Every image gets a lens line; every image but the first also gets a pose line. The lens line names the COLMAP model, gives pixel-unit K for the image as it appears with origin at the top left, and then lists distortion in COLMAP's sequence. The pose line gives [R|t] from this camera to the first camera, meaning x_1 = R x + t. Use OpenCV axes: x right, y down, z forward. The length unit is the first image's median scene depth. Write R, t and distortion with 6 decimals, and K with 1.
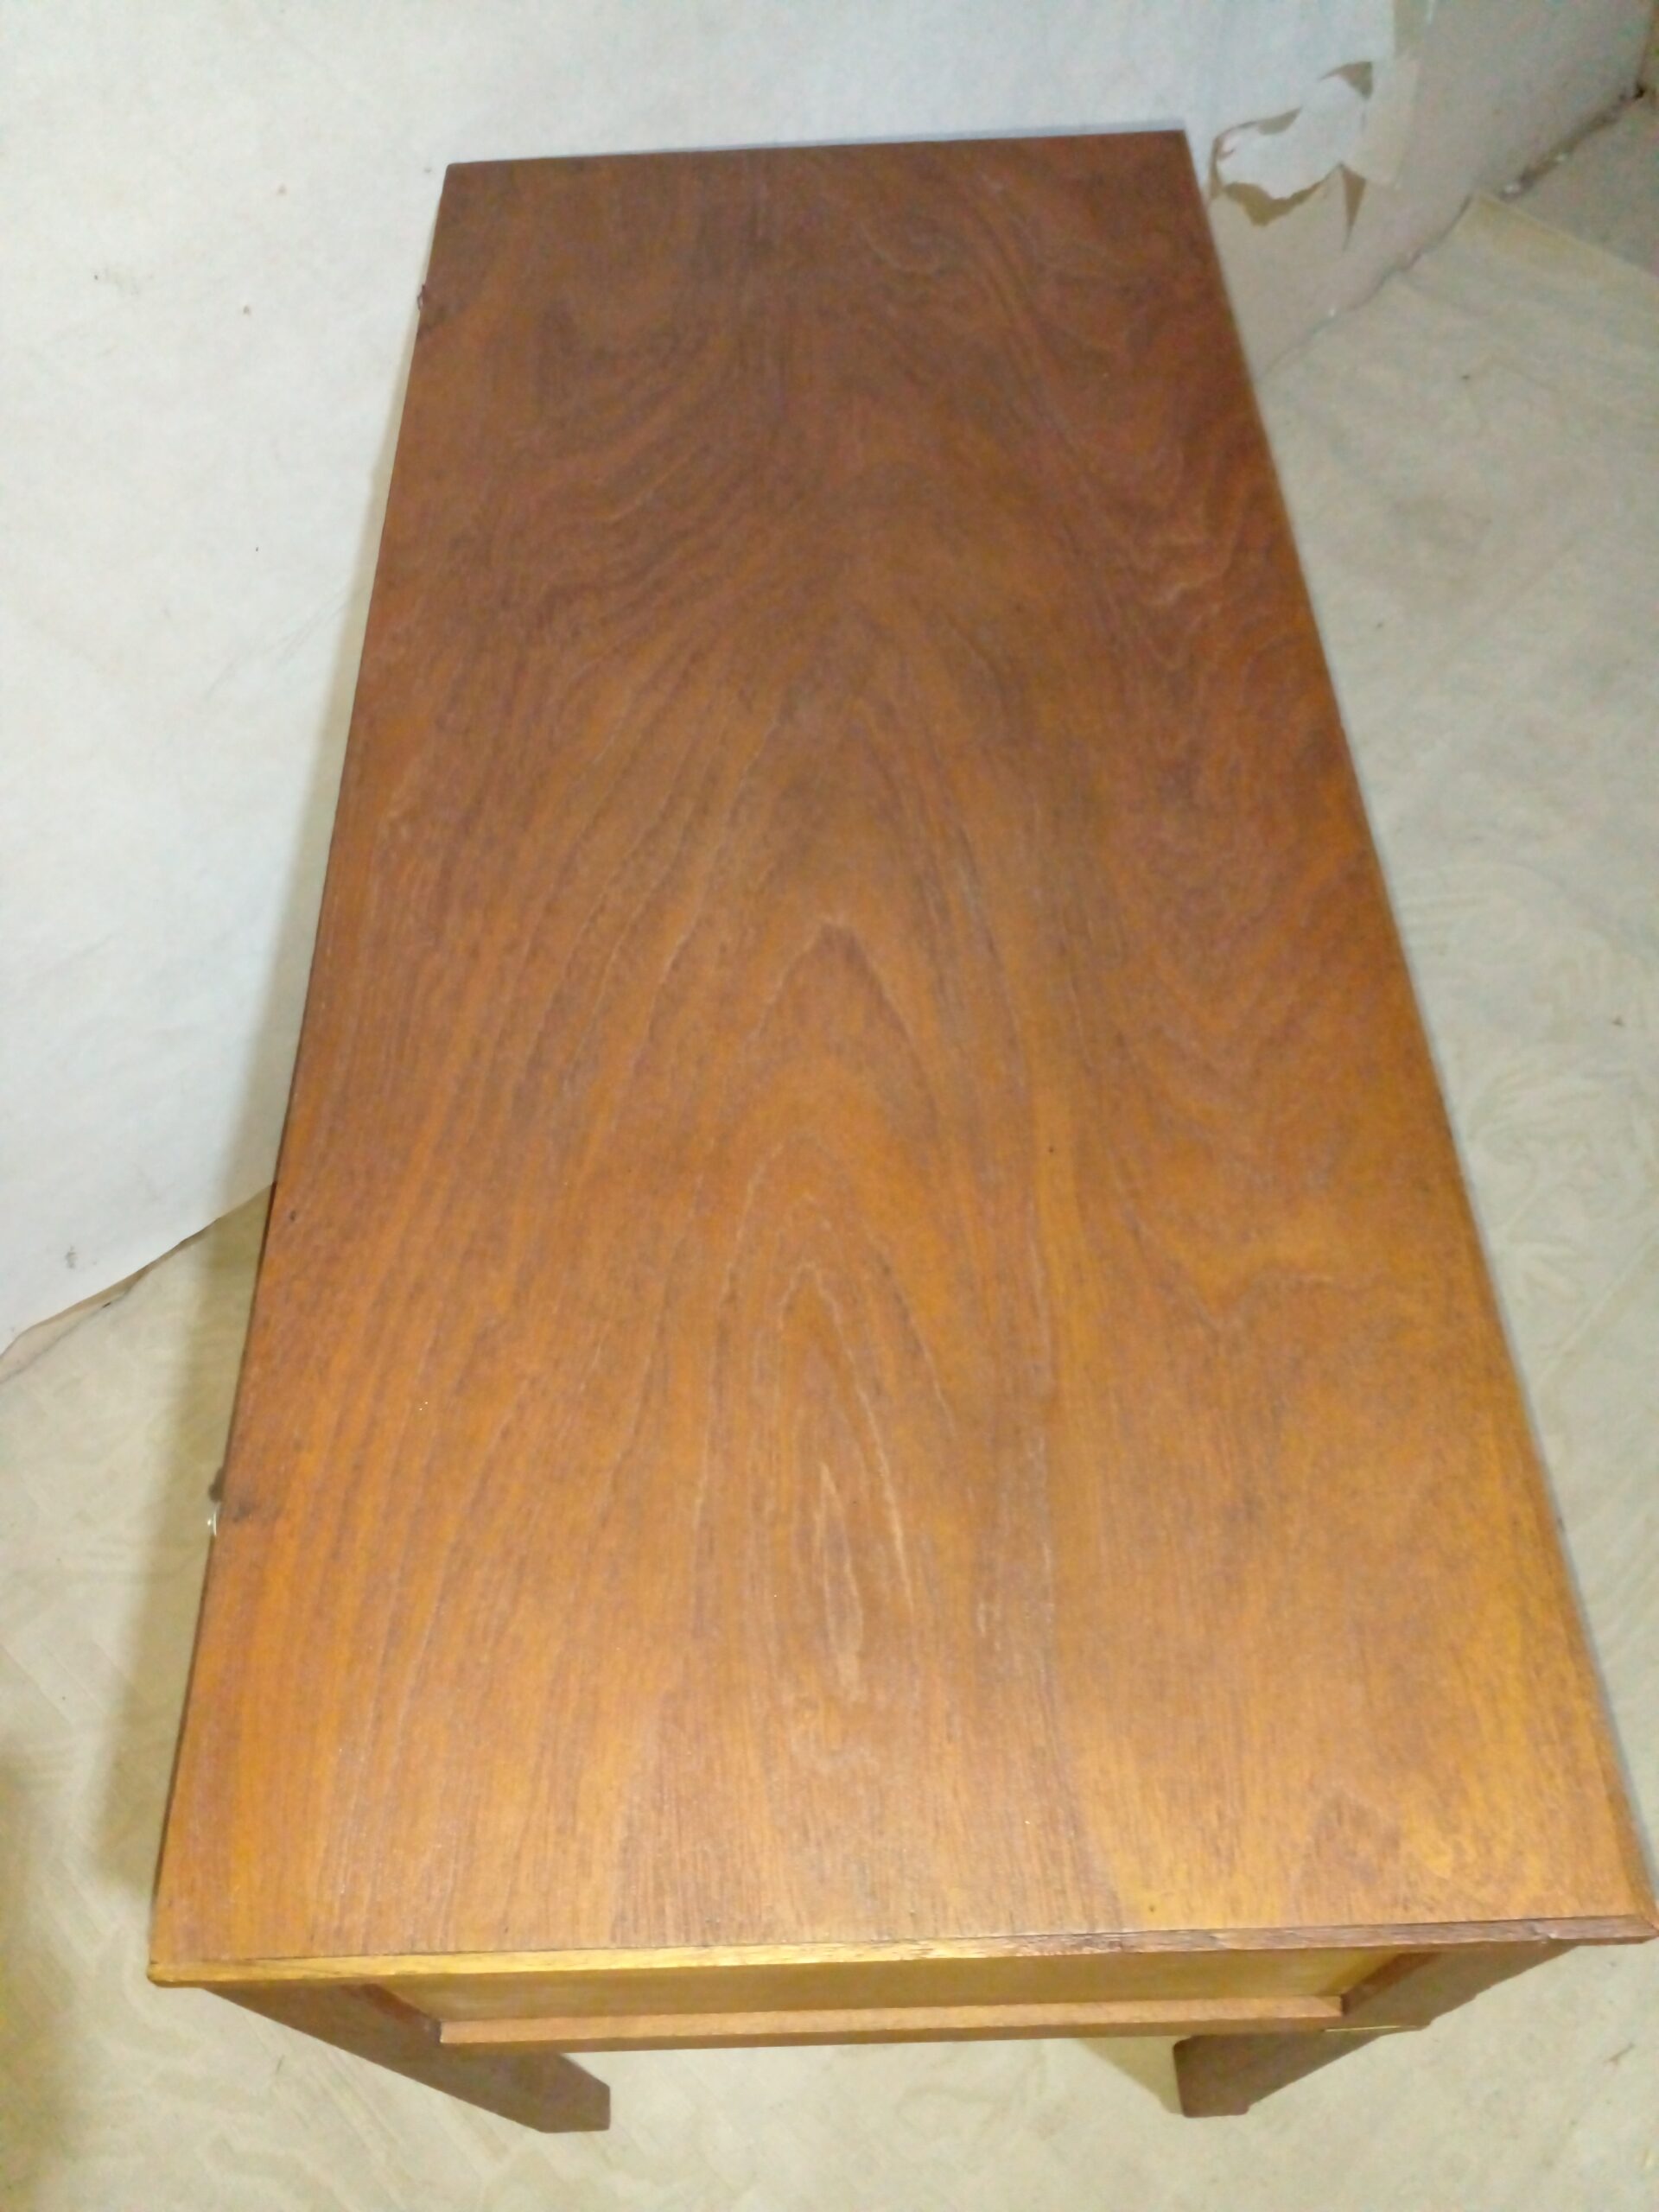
lens RADIAL K [[1763.9, 0, 775.6], [0, 1763.9, 1103.9], [0, 0, 1]] dist [0.063559, -0.091454]
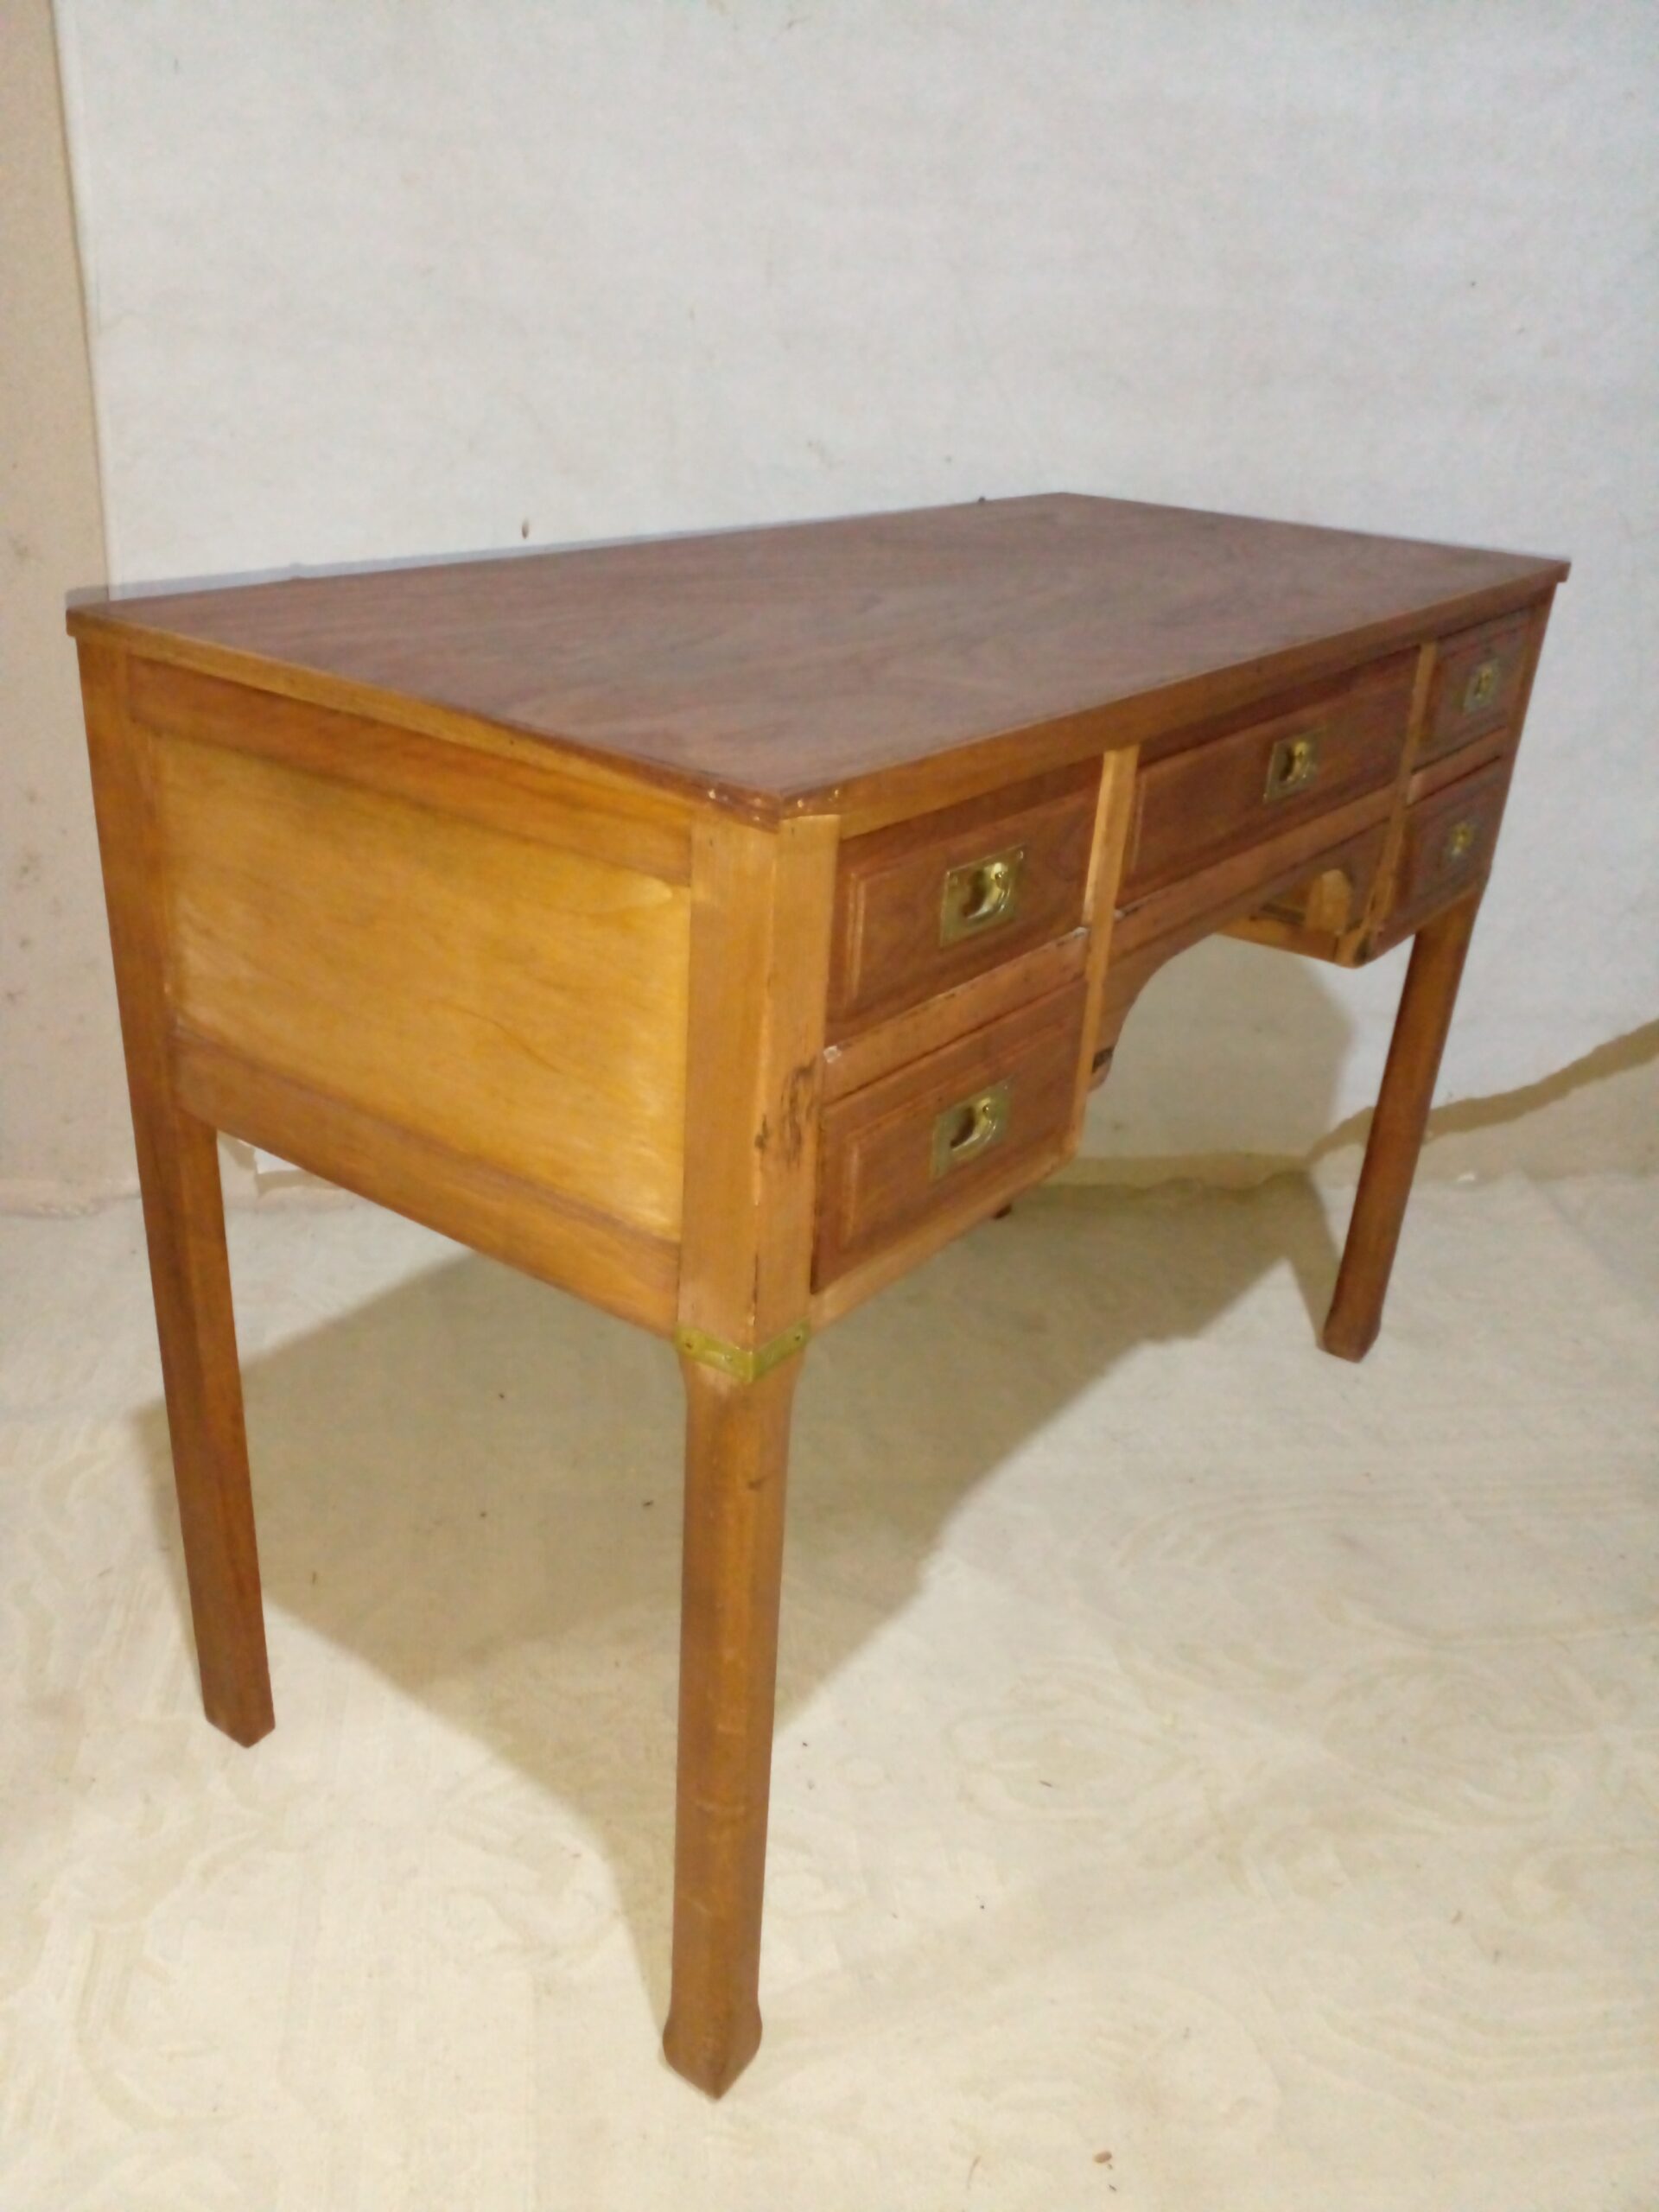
lens RADIAL K [[1765.4, 0, 793.8], [0, 1765.4, 1096.4], [0, 0, 1]] dist [0.068723, -0.114482]
pose [[0.777788, 0.337278, -0.530368, 0.574593], [-0.566905, 0.740837, -0.360249, 0.489730], [0.271412, 0.580865, 0.767418, 0.076029]]
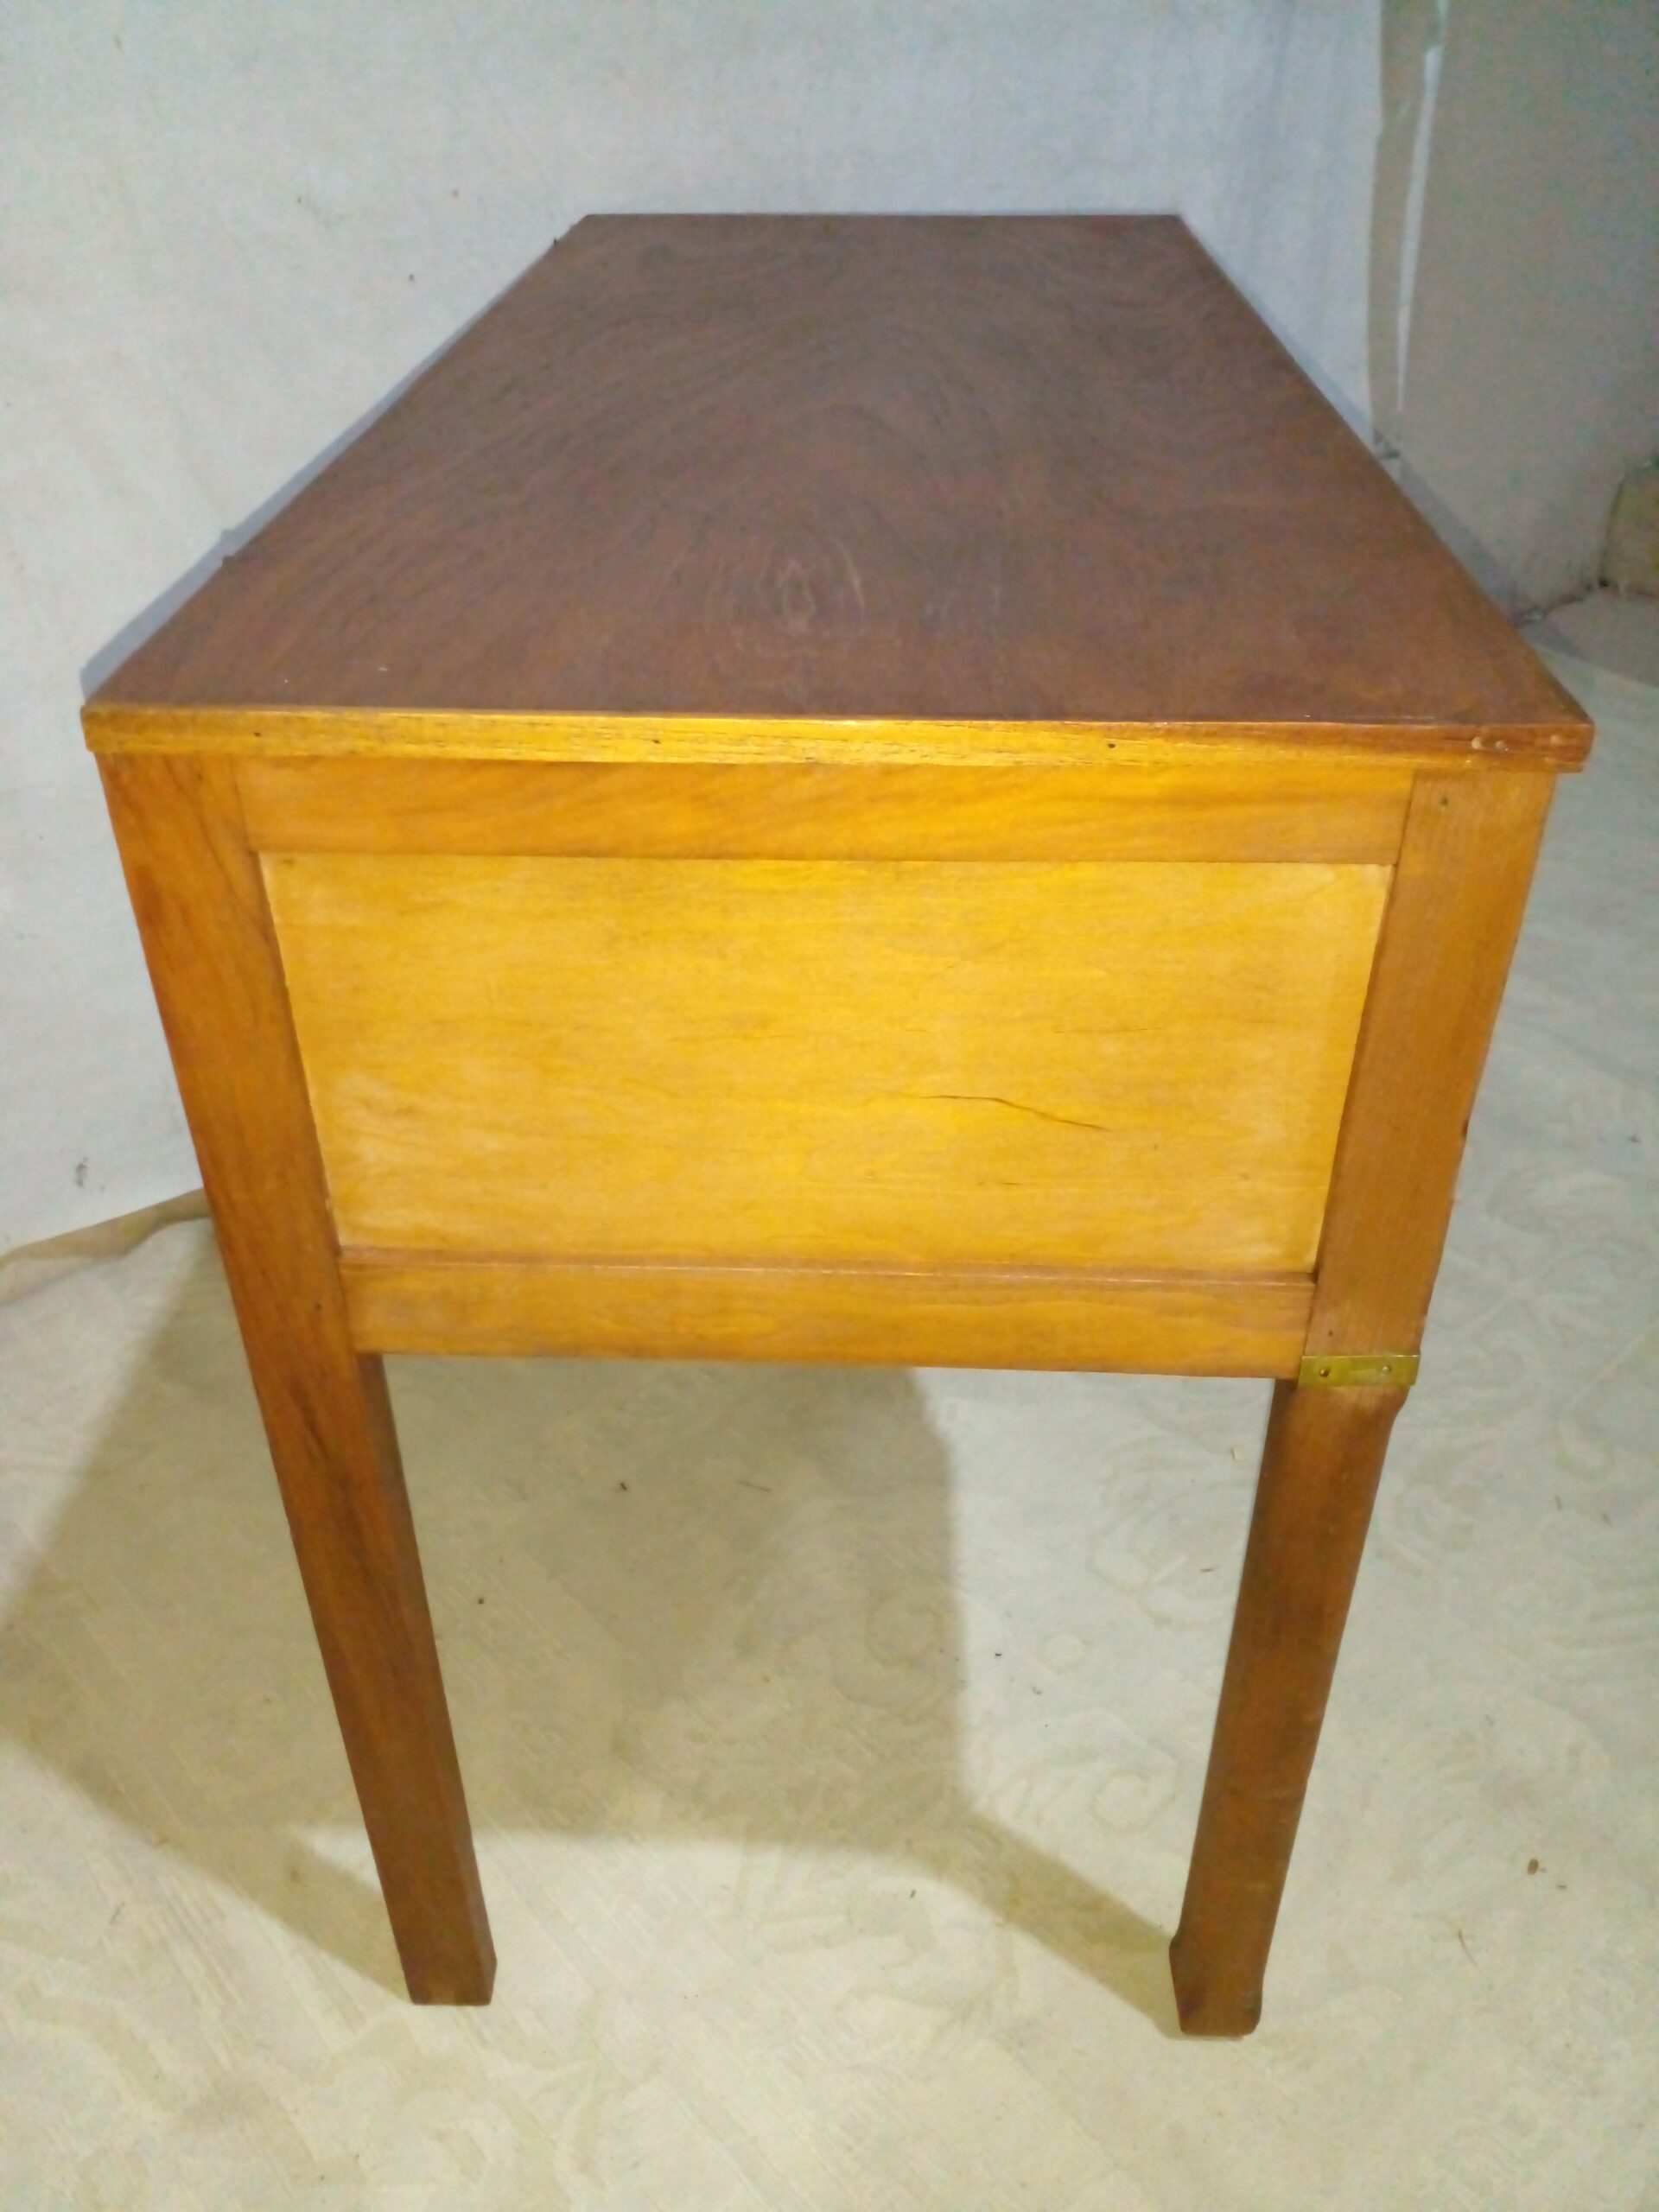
lens RADIAL K [[1763.9, 0, 775.6], [0, 1763.9, 1103.9], [0, 0, 1]] dist [0.063559, -0.091454]
pose [[0.996365, 0.071544, -0.046235, 0.048495], [-0.083685, 0.923473, -0.374425, 0.488394], [0.015909, 0.376933, 0.926104, 0.073058]]
